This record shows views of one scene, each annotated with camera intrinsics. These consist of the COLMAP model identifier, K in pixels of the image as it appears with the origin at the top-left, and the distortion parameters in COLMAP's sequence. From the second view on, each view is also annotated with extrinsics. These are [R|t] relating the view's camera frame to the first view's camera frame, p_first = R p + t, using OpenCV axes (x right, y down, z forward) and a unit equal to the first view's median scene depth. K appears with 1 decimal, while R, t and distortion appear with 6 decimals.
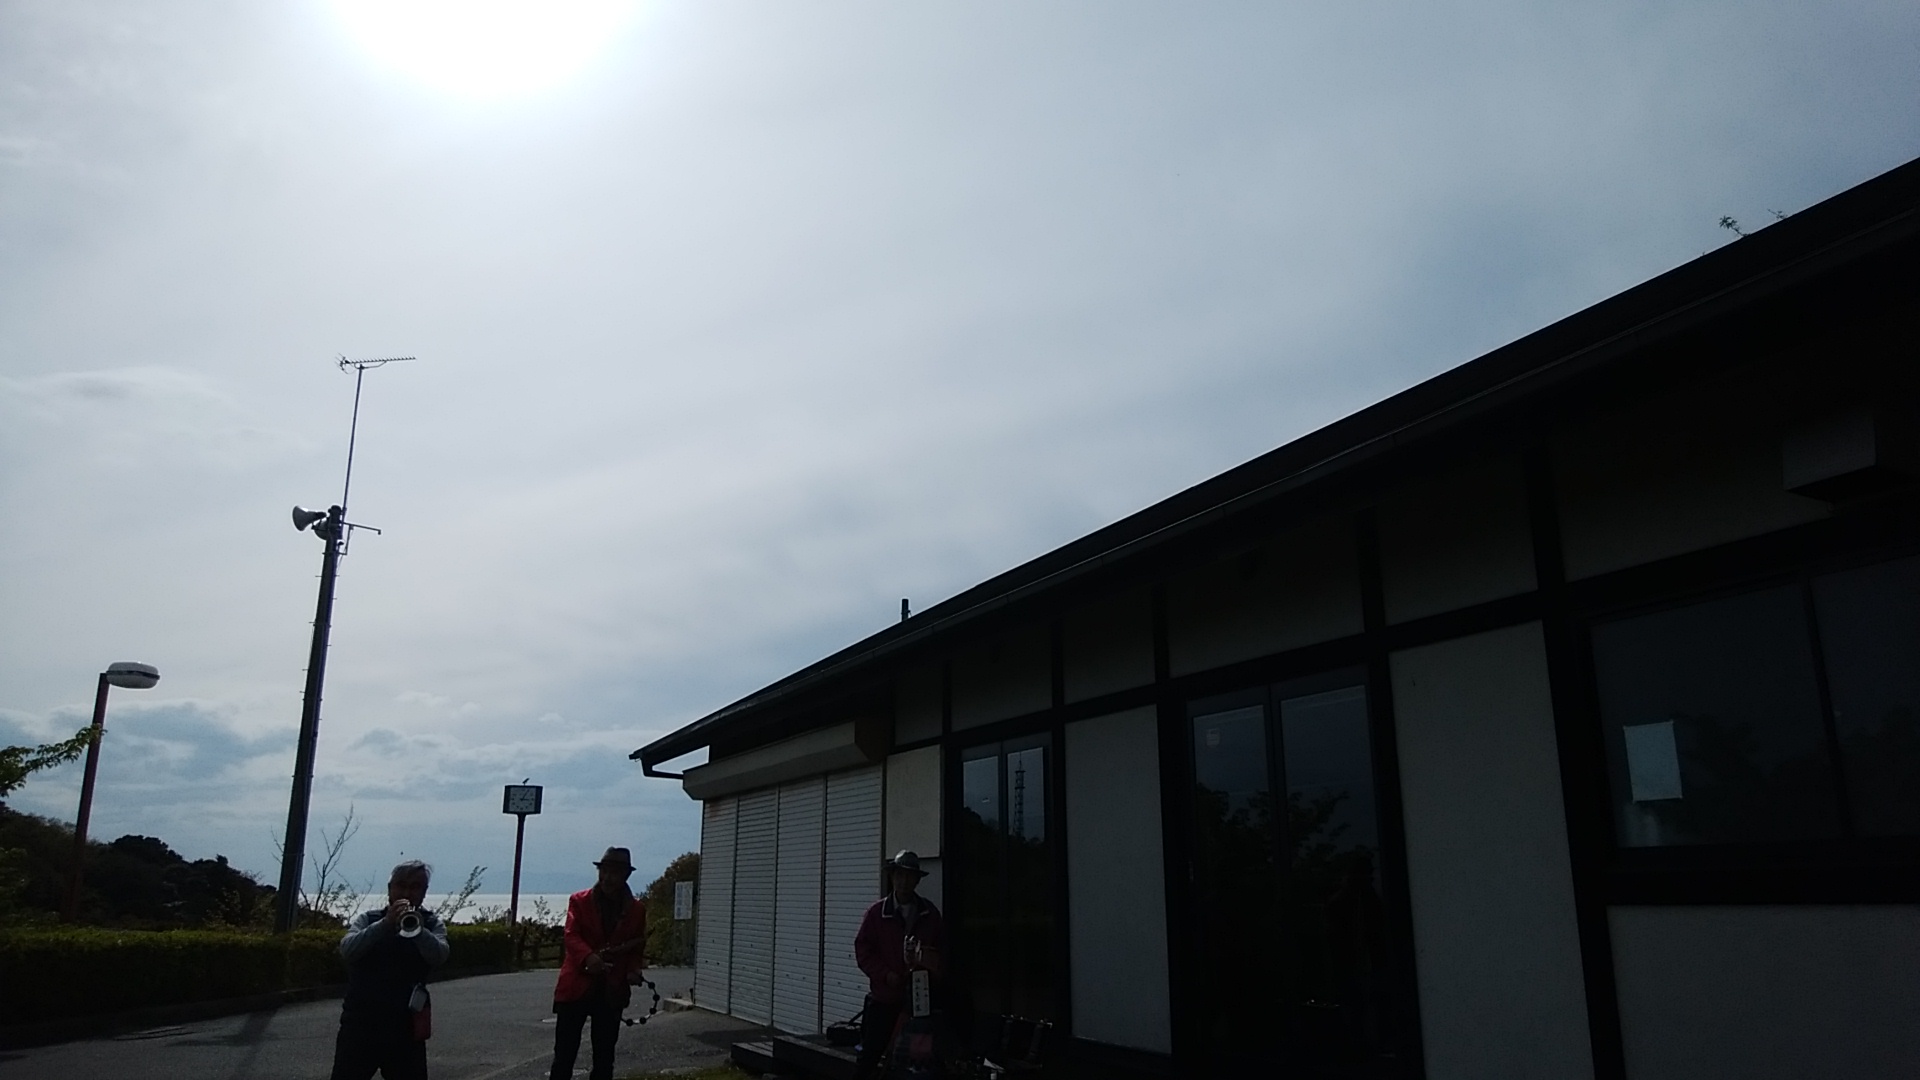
lens RADIAL K [[1230.6, 0, 960.0], [0, 1230.6, 540.0], [0, 0, 1]] dist [-0.026186, -0.002618]
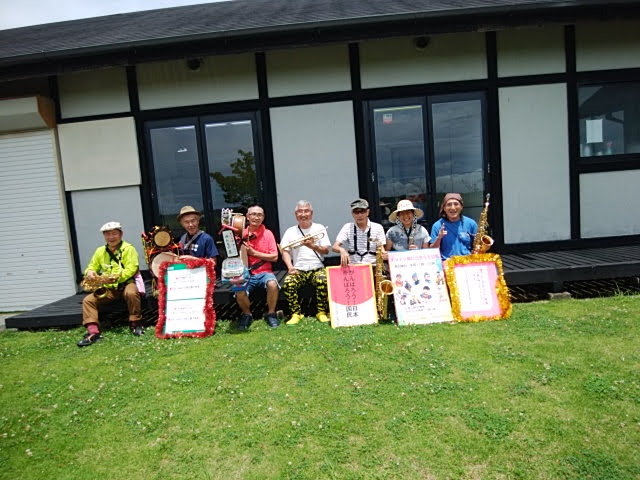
lens RADIAL K [[396.4, 0, 320.0], [0, 396.4, 240.0], [0, 0, 1]] dist [-0.029172, -0.001133]
pose [[0.505058, -0.121533, 0.854486, -0.508231], [-0.162765, 0.958860, 0.232583, 0.228875], [-0.847599, -0.256549, 0.464498, 0.714558]]
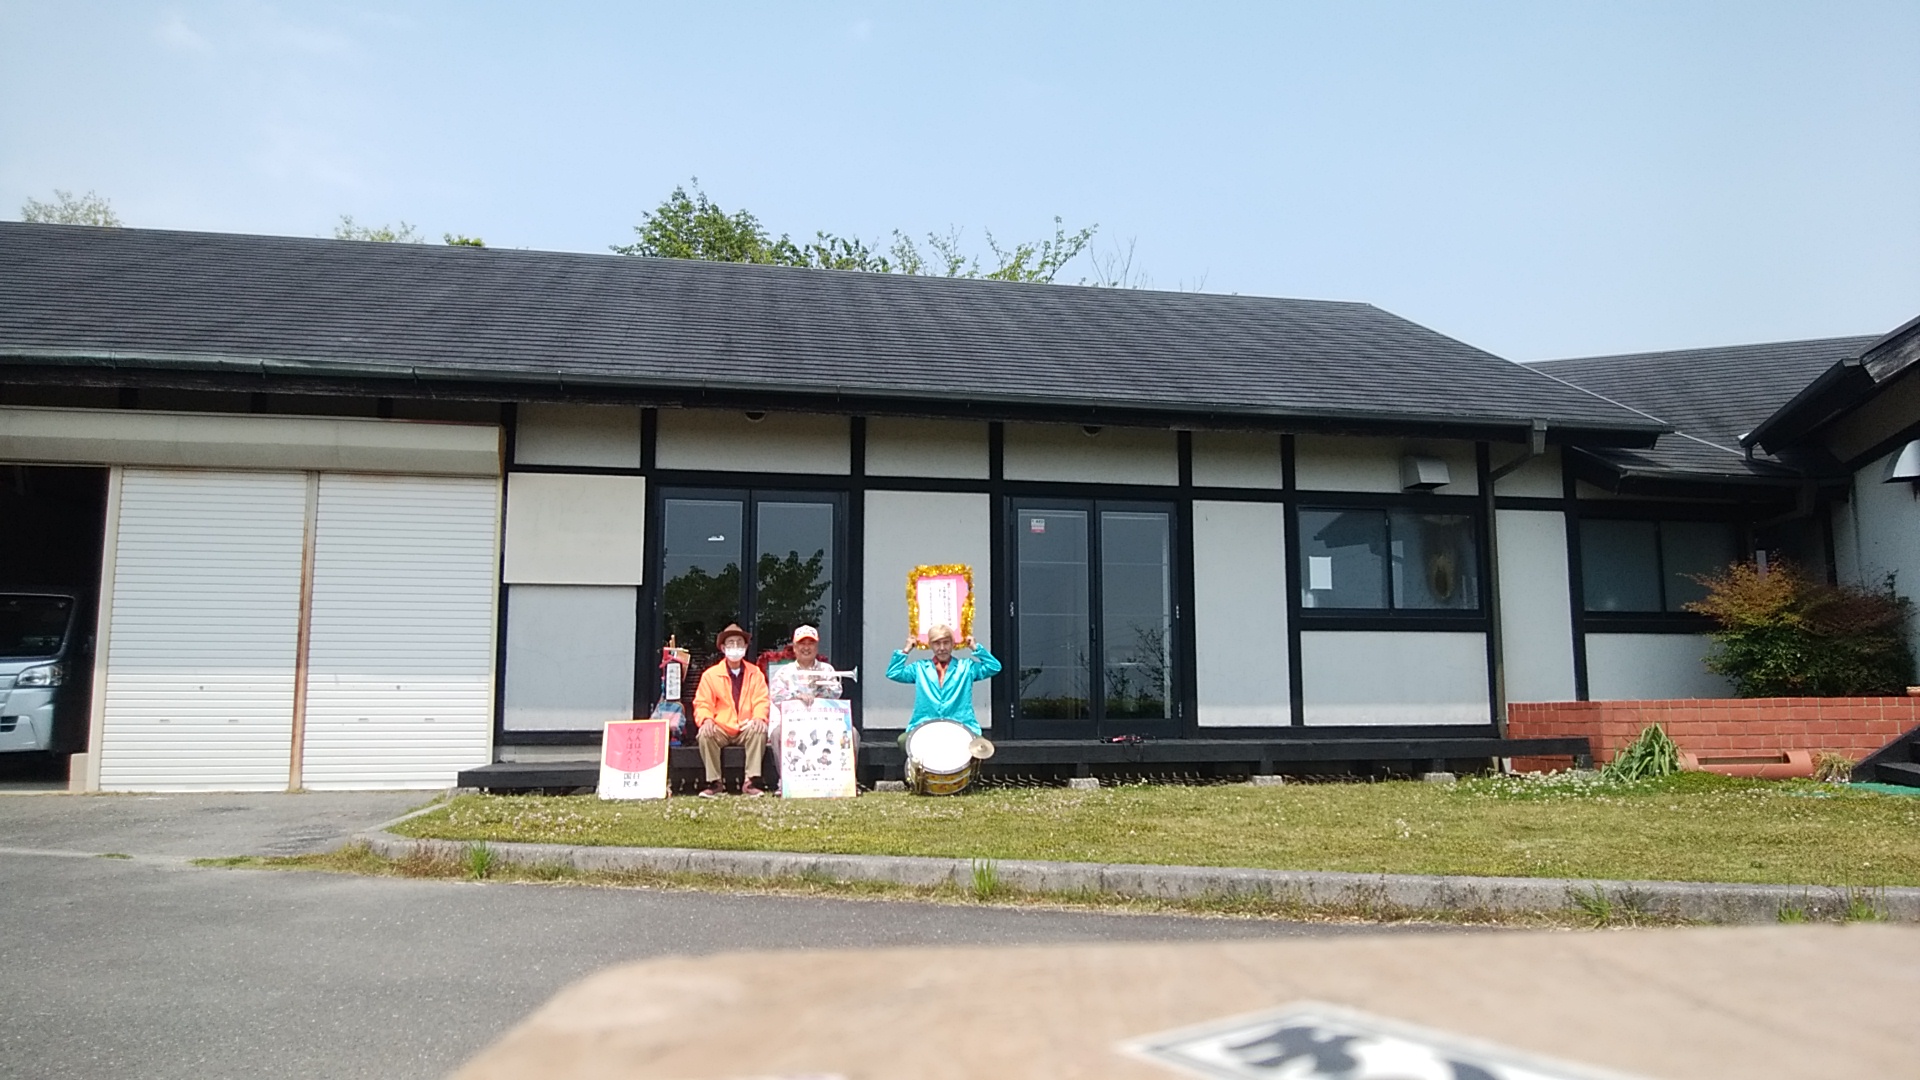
lens RADIAL K [[1230.6, 0, 960.0], [0, 1230.6, 540.0], [0, 0, 1]] dist [-0.026186, -0.002618]
pose [[0.306915, 0.115154, 0.944745, -1.272172], [-0.264675, 0.963823, -0.031496, 0.254379], [-0.914194, -0.240384, 0.326290, 0.588908]]
